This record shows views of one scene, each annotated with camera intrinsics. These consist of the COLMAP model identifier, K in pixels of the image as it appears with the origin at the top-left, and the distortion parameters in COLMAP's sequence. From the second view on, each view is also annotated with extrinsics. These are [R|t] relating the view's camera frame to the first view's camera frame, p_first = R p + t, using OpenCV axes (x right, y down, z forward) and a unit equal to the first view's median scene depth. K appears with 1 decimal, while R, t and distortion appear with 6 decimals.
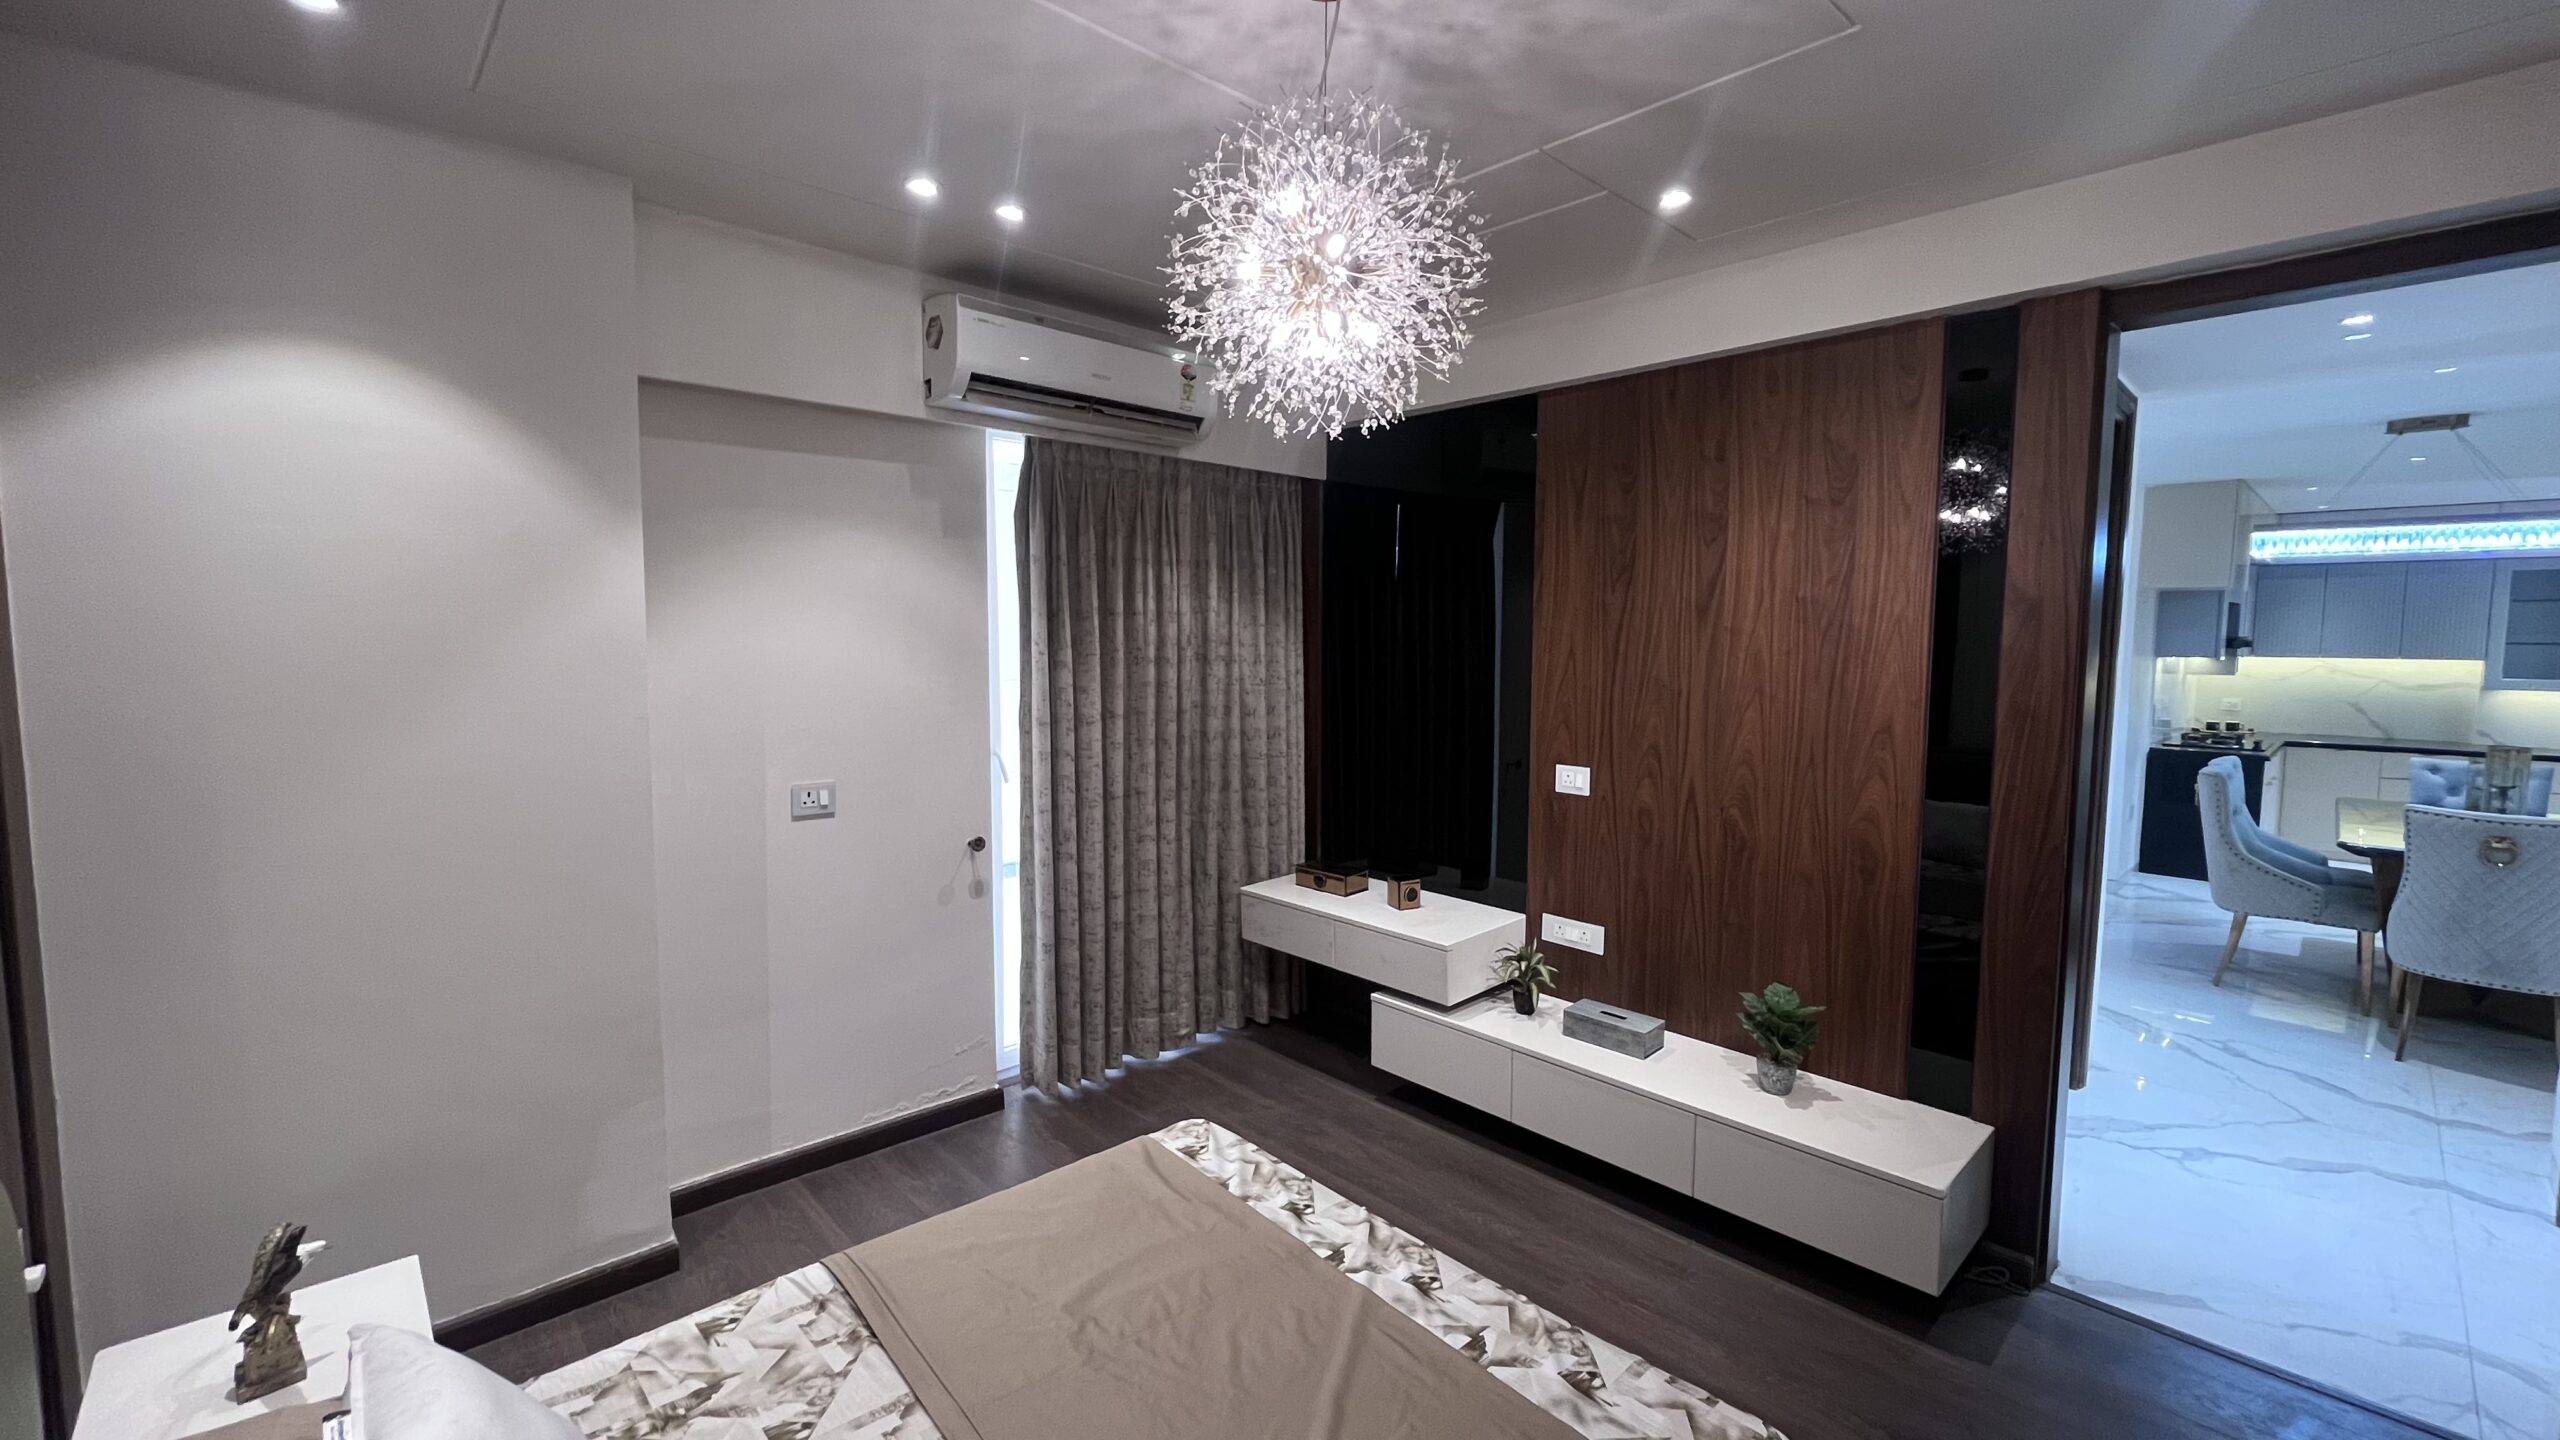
lens RADIAL K [[1040.5, 0, 1279.3], [0, 1040.5, 712.7], [0, 0, 1]] dist [-0.002996, -0.000435]
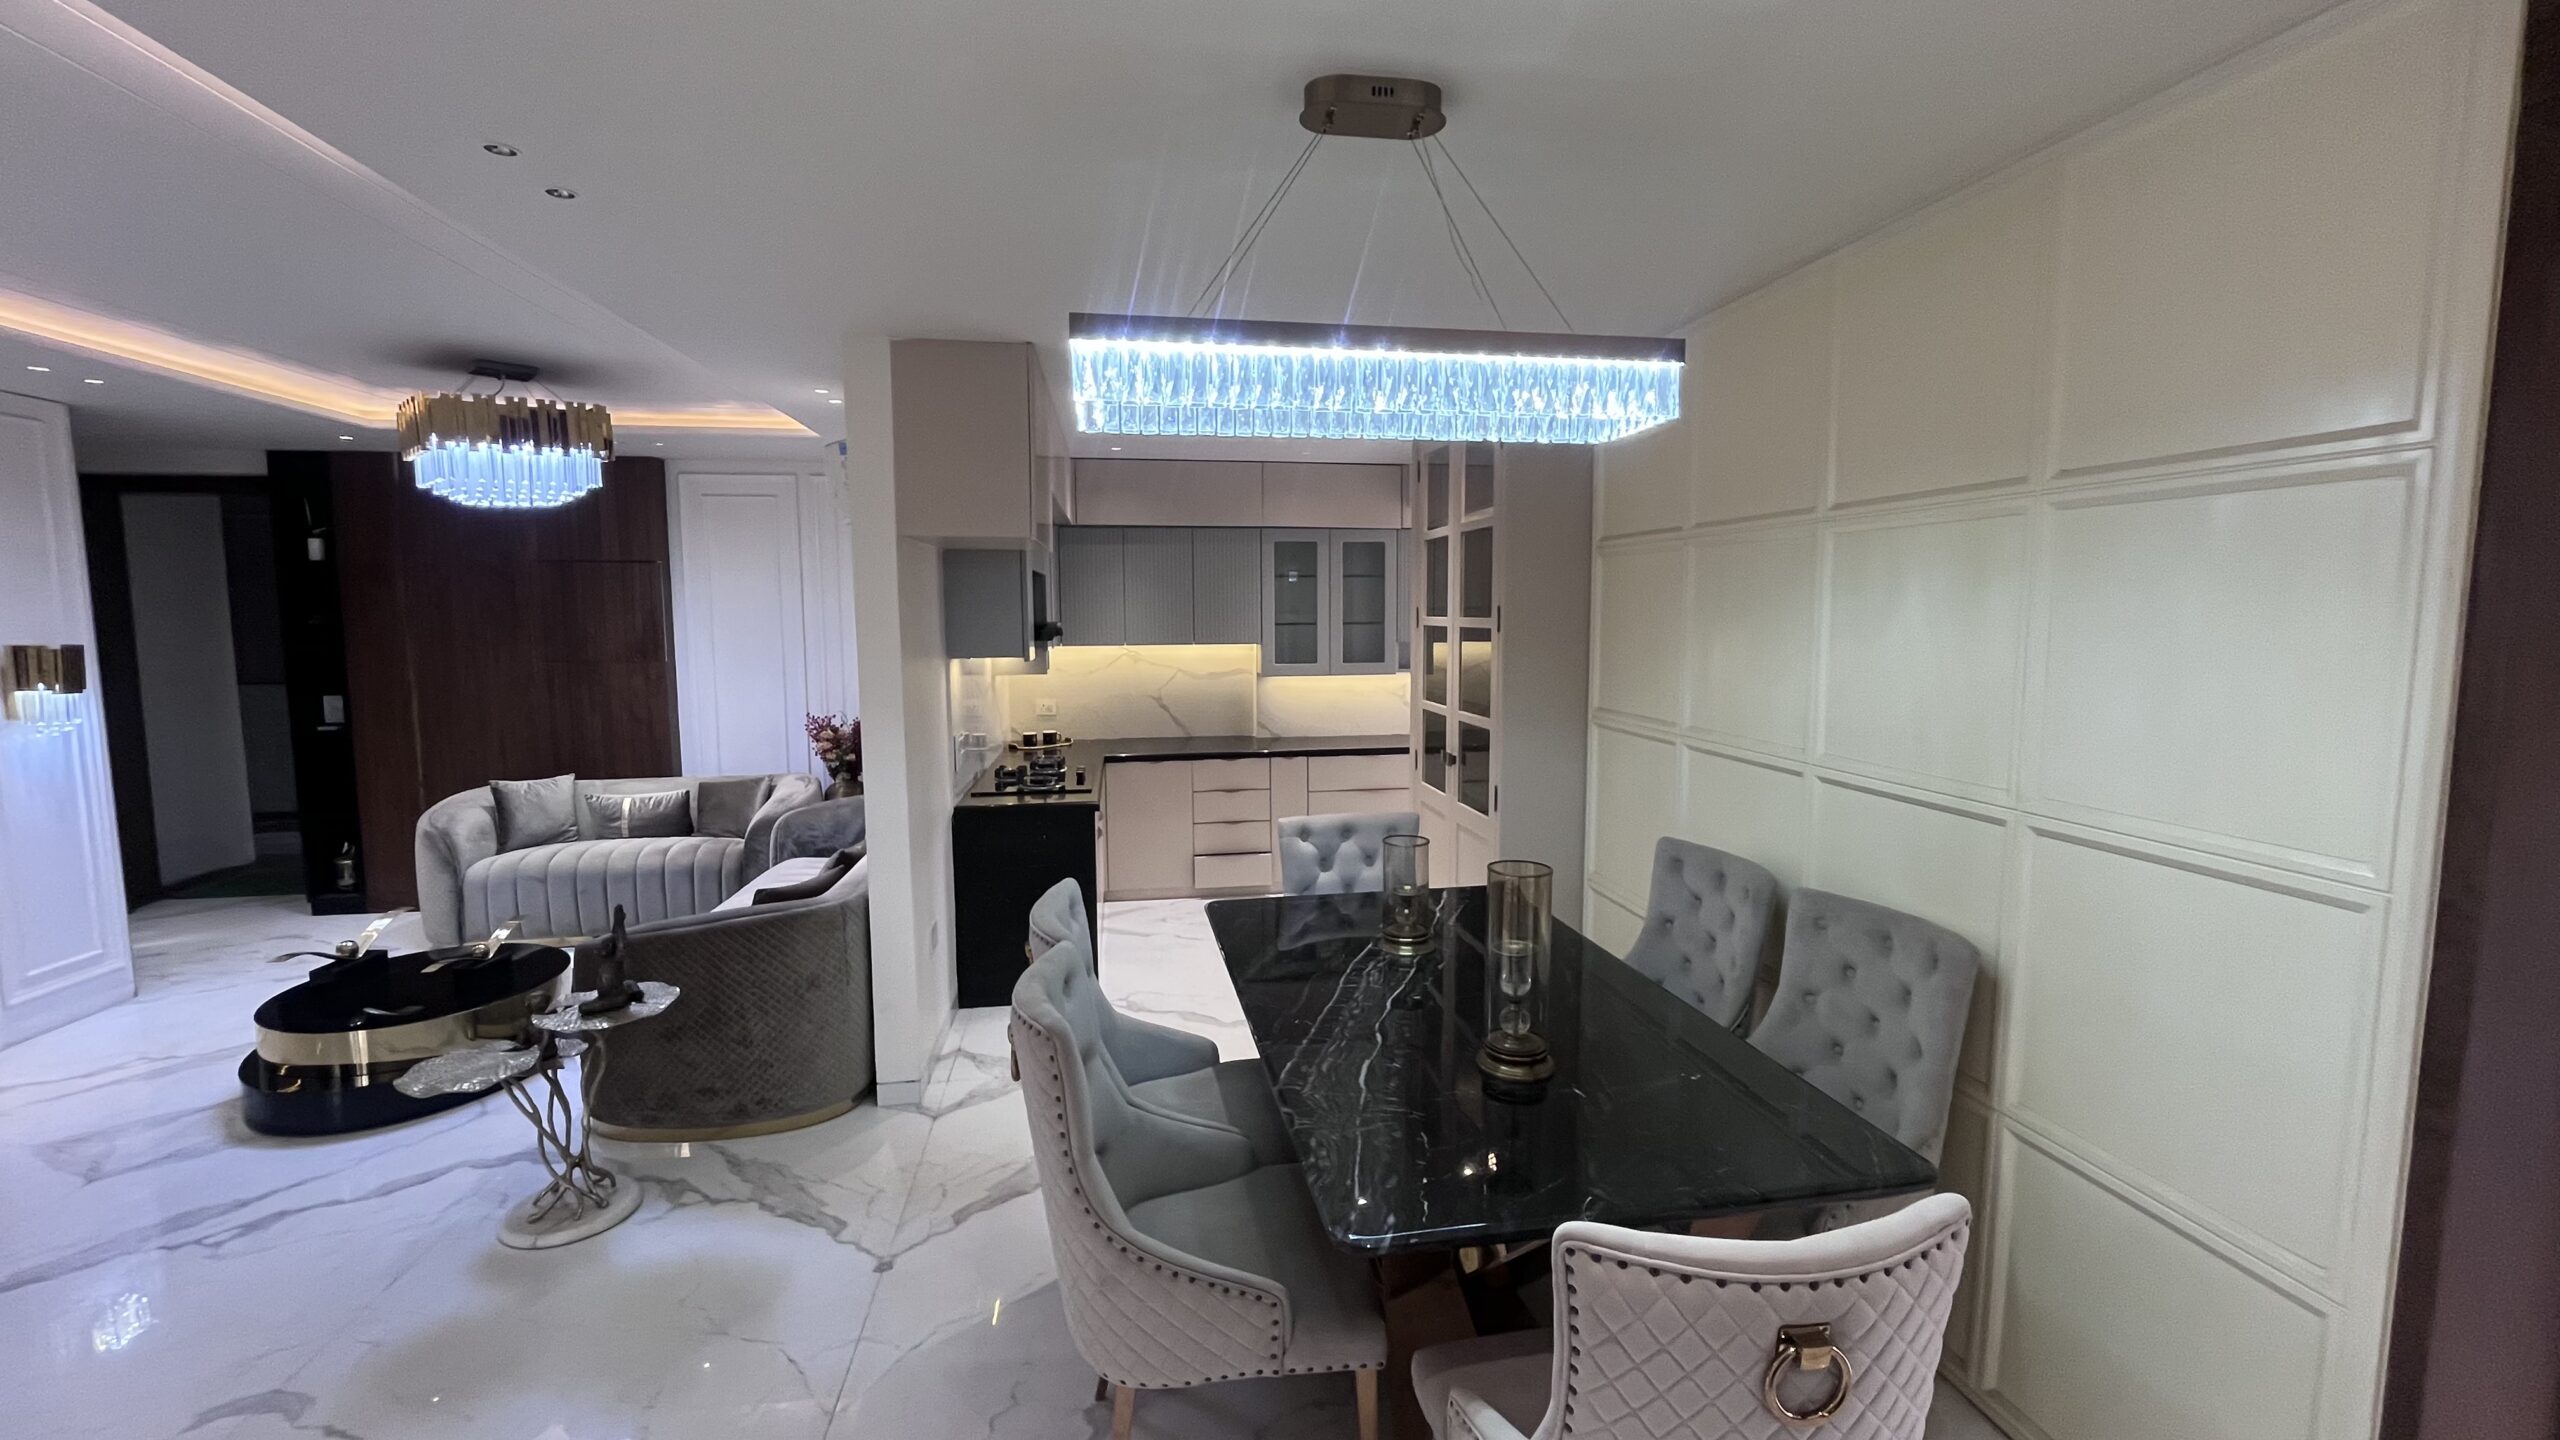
lens RADIAL K [[1043.2, 0, 1282.7], [0, 1043.2, 714.0], [0, 0, 1]] dist [-0.000323, -0.000376]
pose [[0.562304, -0.089277, 0.822097, 0.415410], [0.072191, 0.995659, 0.058748, -0.039995], [-0.823773, 0.026314, 0.566308, 0.456153]]
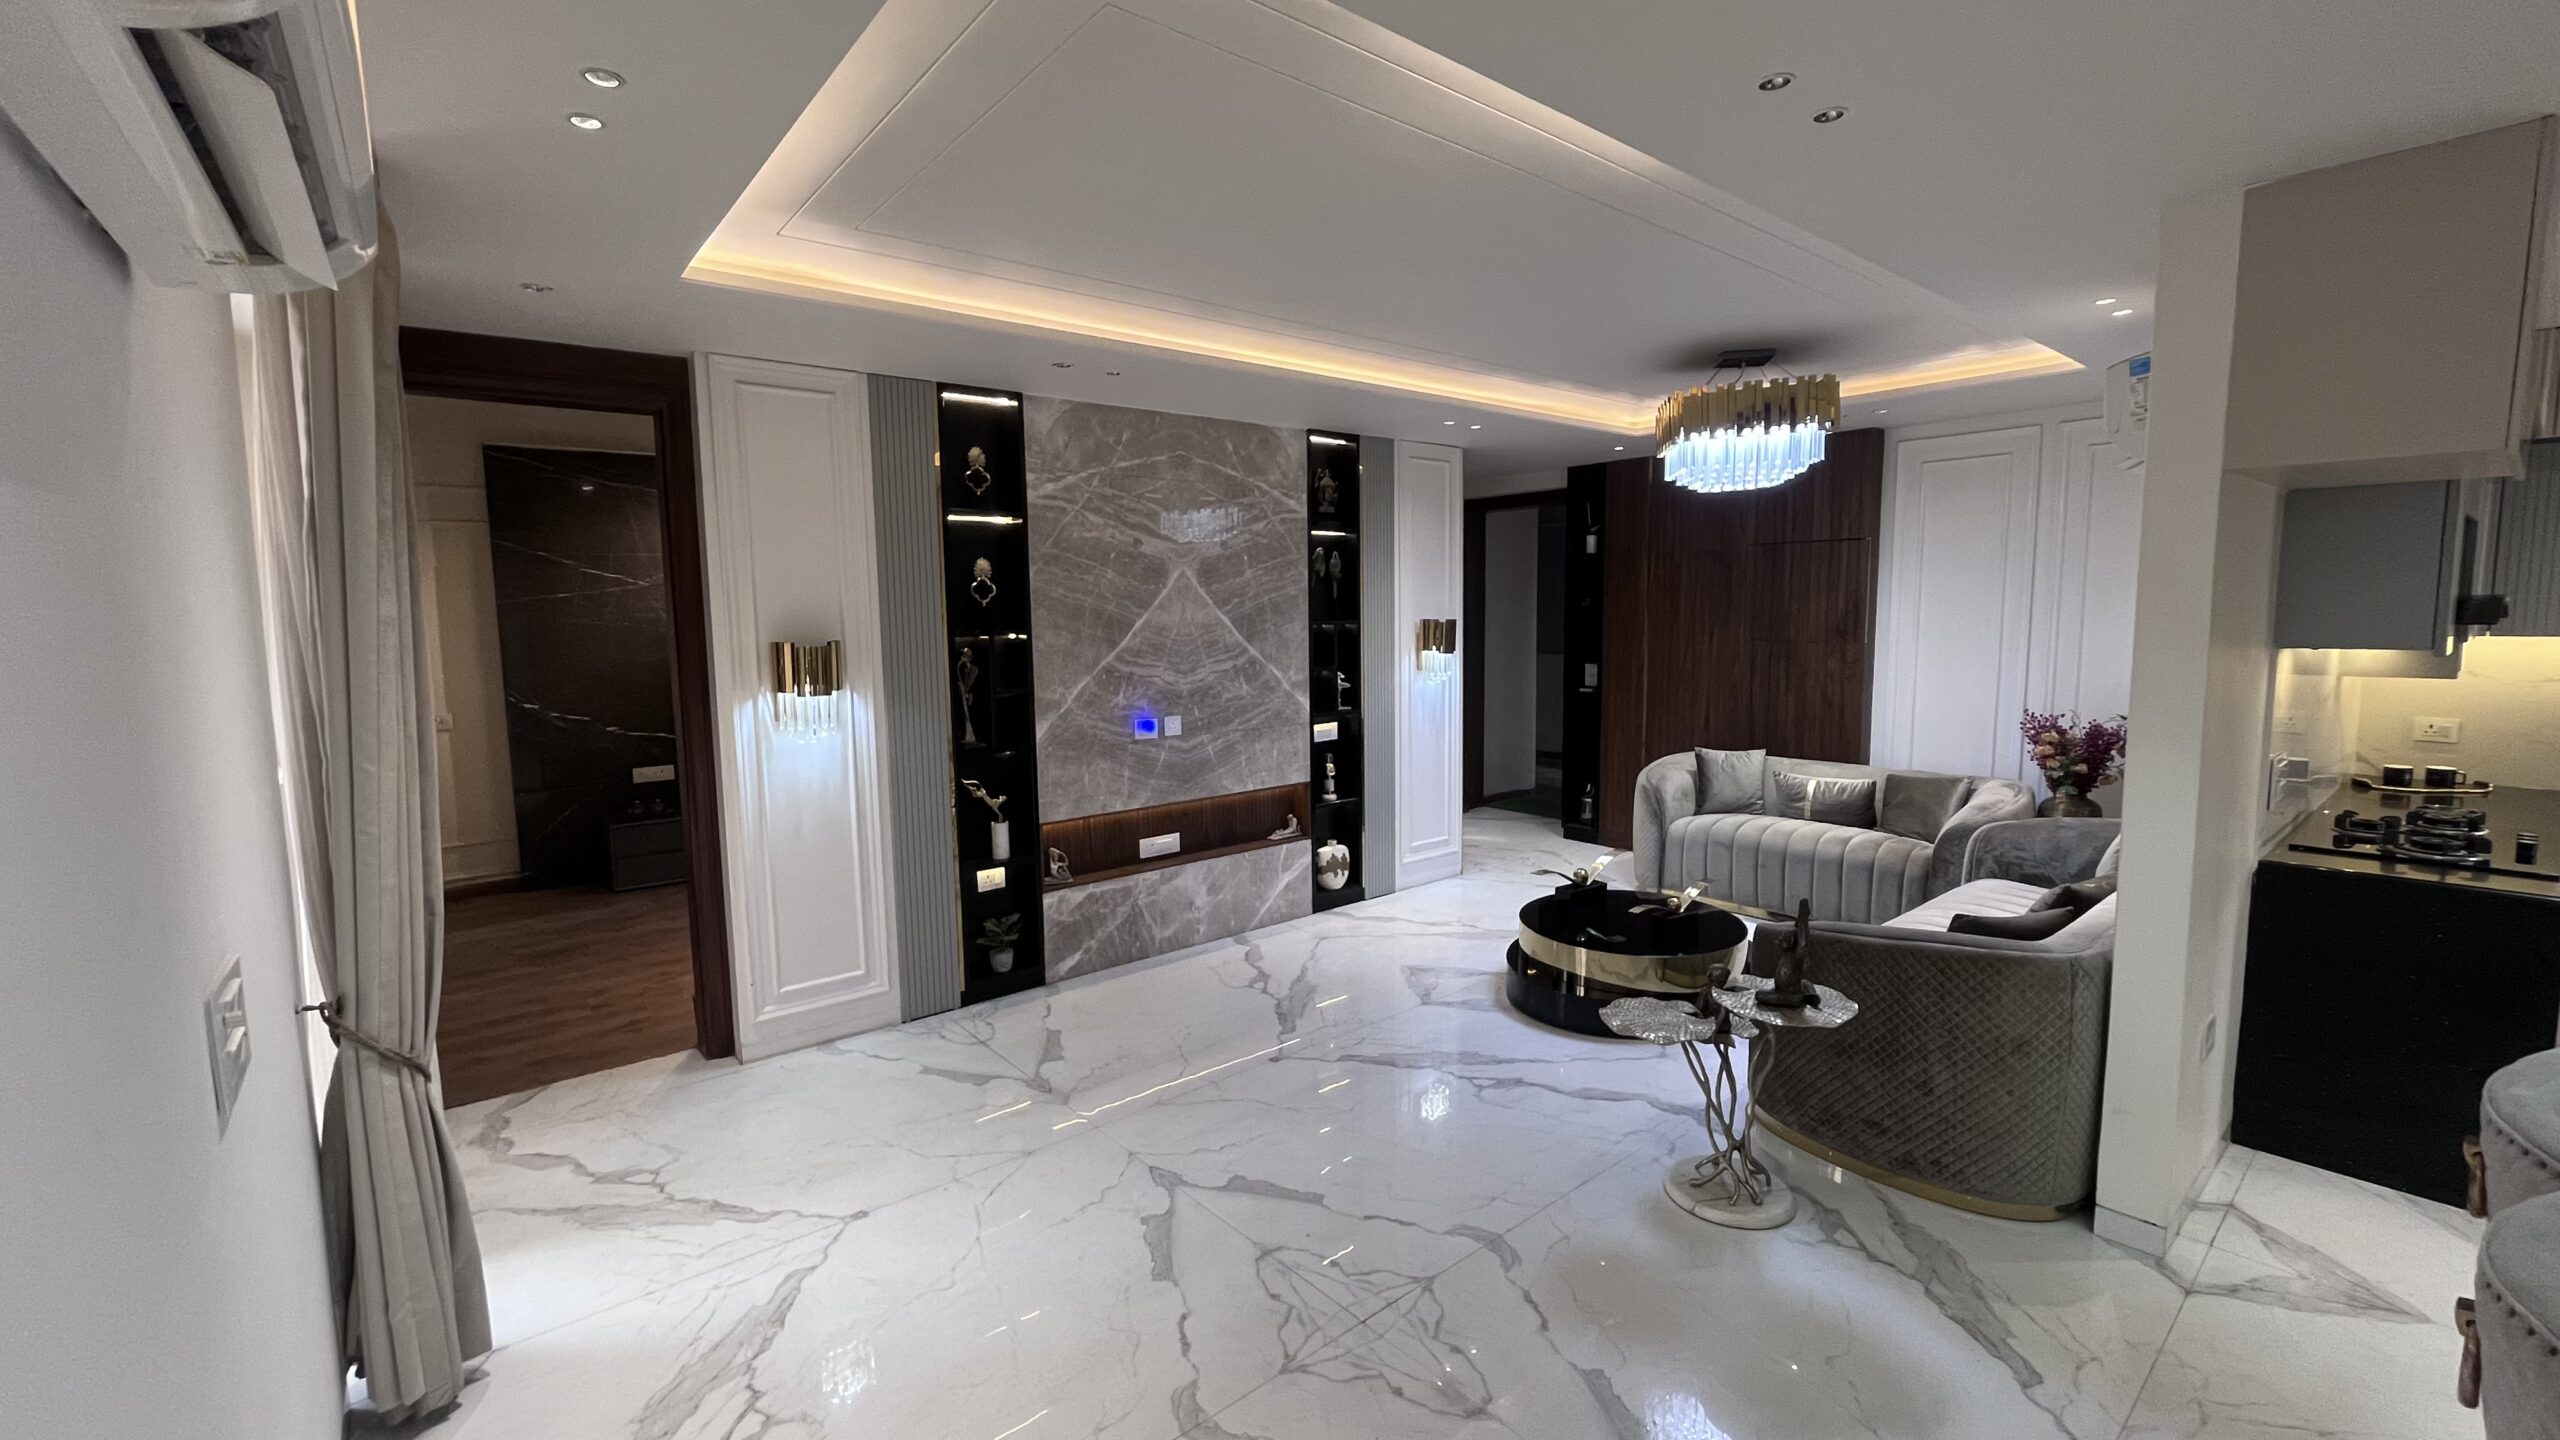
lens RADIAL K [[1042.9, 0, 1266.0], [0, 1042.9, 712.5], [0, 0, 1]] dist [-0.006364, -0.000291]
pose [[0.997239, -0.013489, -0.073017, 0.429475], [0.015123, 0.999647, 0.021867, -0.039791], [0.072697, -0.022911, 0.997091, 0.506973]]
